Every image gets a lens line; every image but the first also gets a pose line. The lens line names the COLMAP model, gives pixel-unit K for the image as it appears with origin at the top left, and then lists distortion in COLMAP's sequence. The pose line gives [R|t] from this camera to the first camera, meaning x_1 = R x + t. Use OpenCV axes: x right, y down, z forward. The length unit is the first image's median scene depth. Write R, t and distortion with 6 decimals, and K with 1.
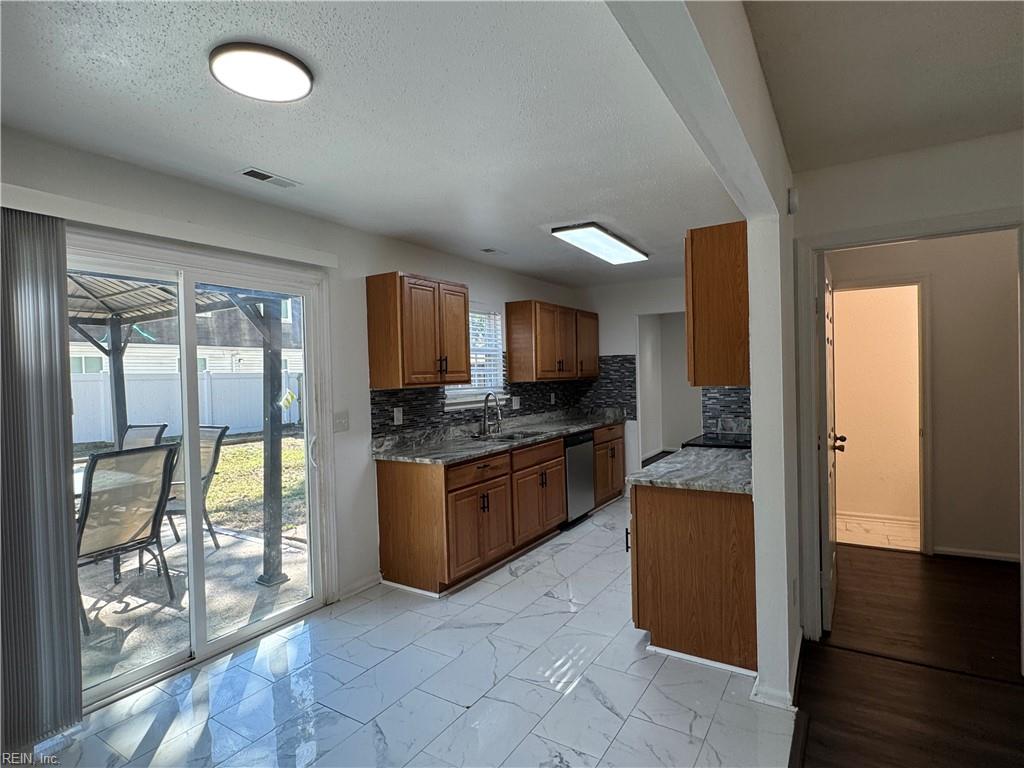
lens RADIAL K [[543.0, 0, 512.8], [0, 543.0, 384.6], [0, 0, 1]] dist [0.002643, -0.001598]
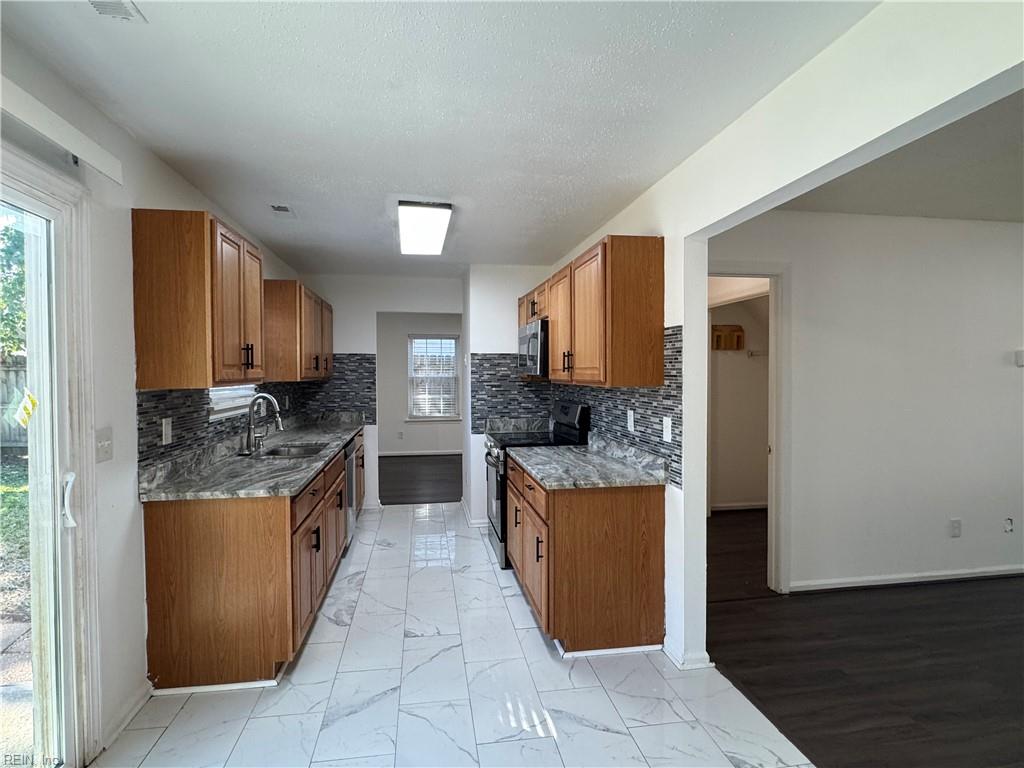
lens RADIAL K [[543.0, 0, 513.0], [0, 543.0, 383.7], [0, 0, 1]] dist [0.002643, -0.001598]
pose [[0.753012, 0.009241, 0.657942, -0.347513], [-0.004362, 0.999950, -0.009052, 0.005271], [-0.657992, 0.003947, 0.753014, 0.245212]]
